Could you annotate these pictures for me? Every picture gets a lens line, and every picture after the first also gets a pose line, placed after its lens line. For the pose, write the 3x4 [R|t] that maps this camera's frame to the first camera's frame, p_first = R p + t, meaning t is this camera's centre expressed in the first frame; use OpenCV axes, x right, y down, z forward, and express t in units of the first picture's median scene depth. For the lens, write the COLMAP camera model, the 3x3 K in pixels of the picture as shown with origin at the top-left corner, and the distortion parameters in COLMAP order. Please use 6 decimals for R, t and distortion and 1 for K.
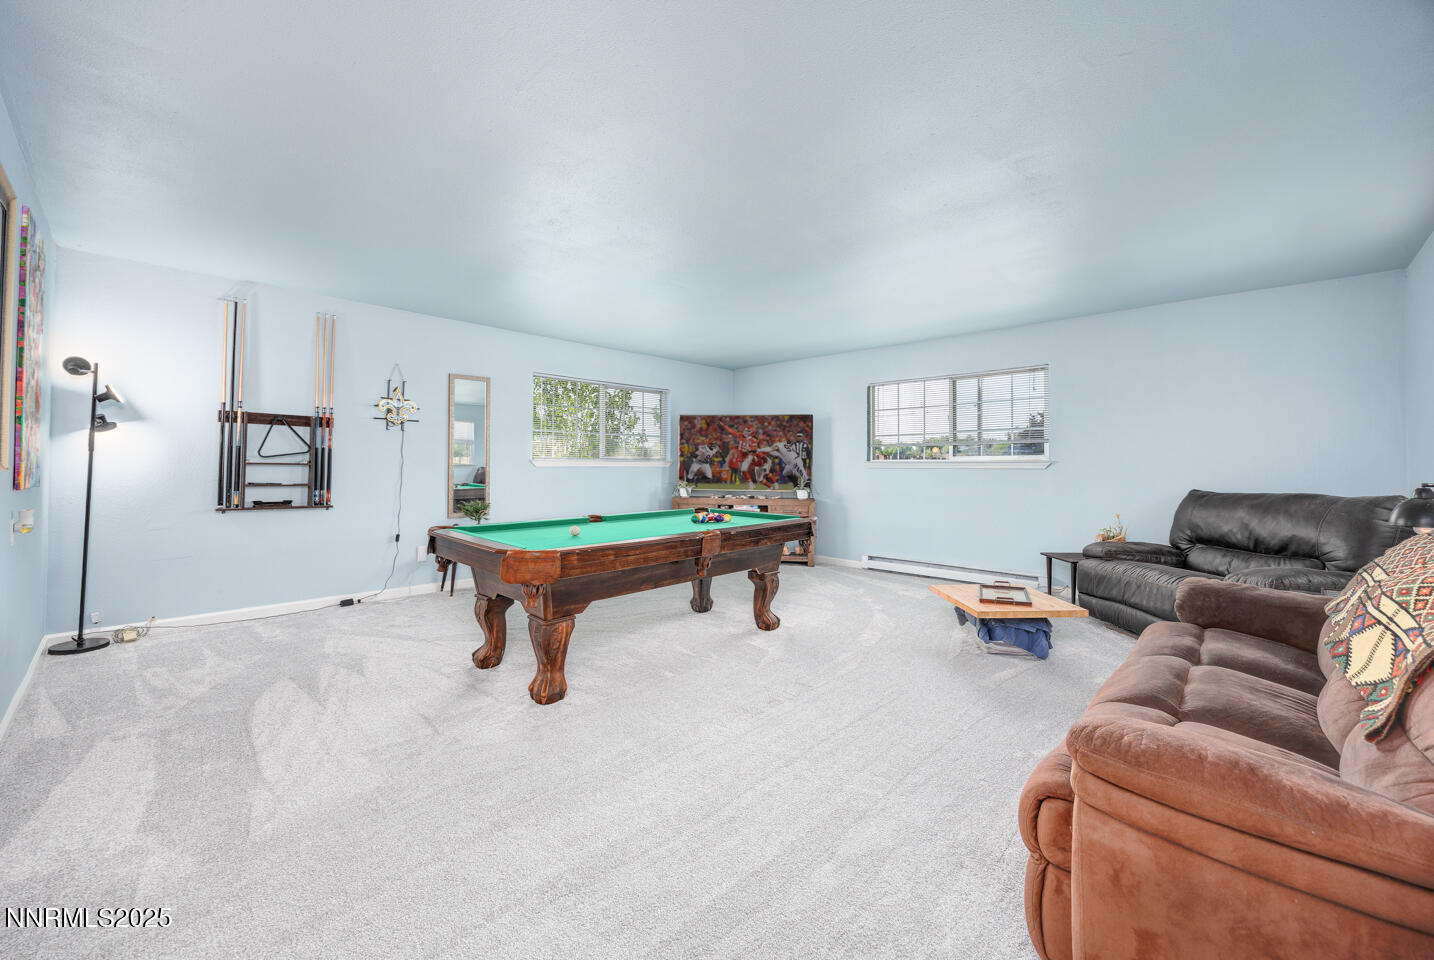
lens RADIAL K [[562.2, 0, 723.6], [0, 562.2, 467.8], [0, 0, 1]] dist [-0.001582, 0.000155]
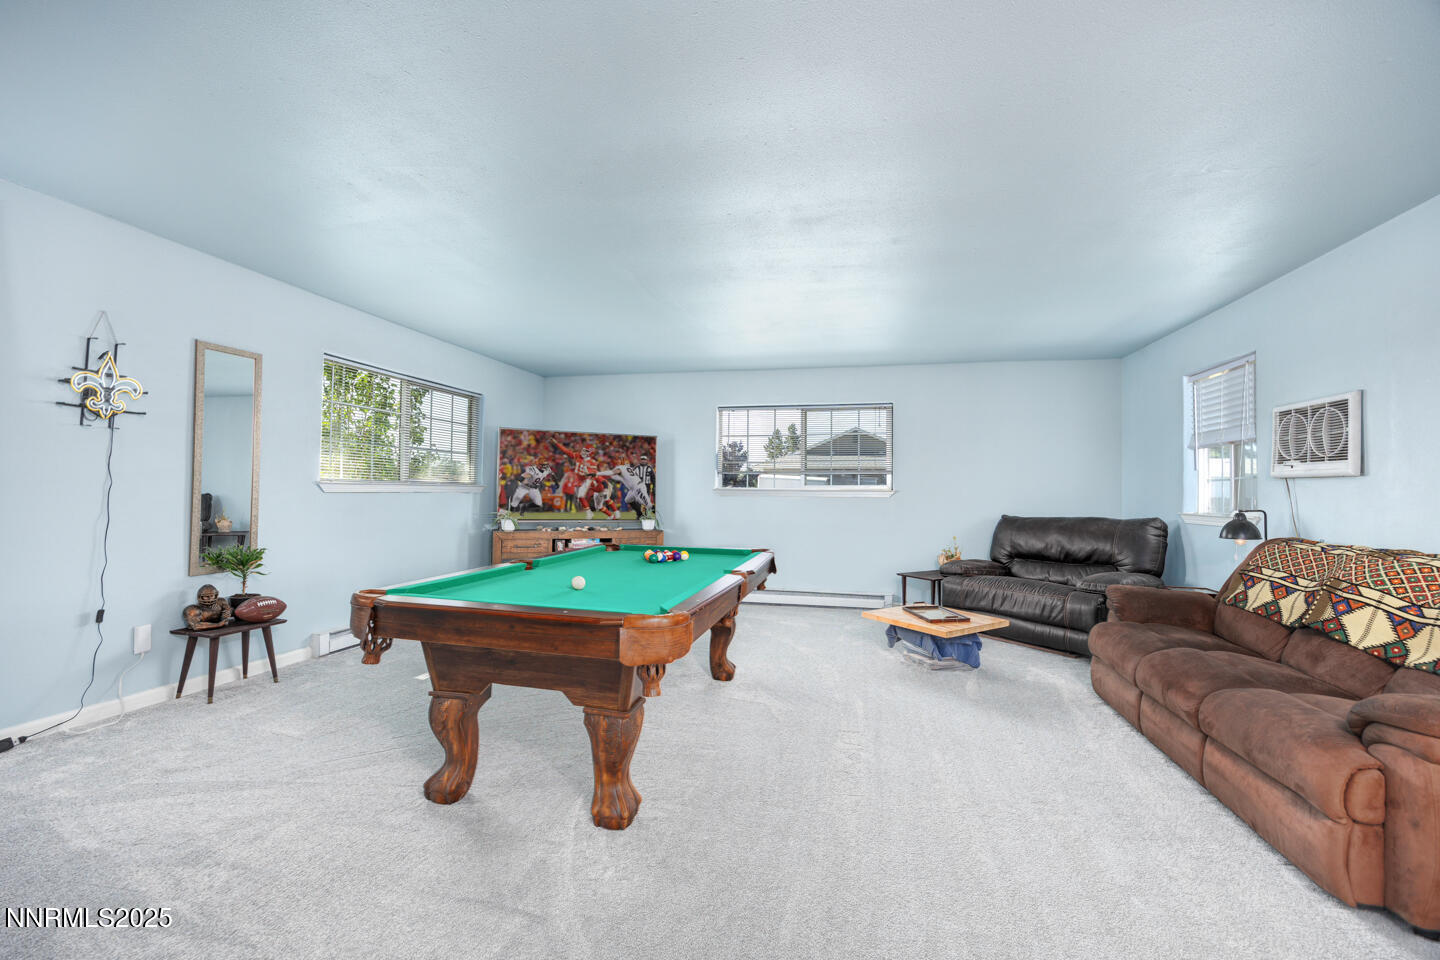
lens RADIAL K [[602.6, 0, 720.0], [0, 602.6, 480.0], [0, 0, 1]] dist [-0.009448, -0.000511]
pose [[0.858959, 0.016865, 0.511766, -0.250814], [-0.007299, 0.999759, -0.020696, -0.003740], [-0.511992, 0.014042, 0.858876, 0.111453]]
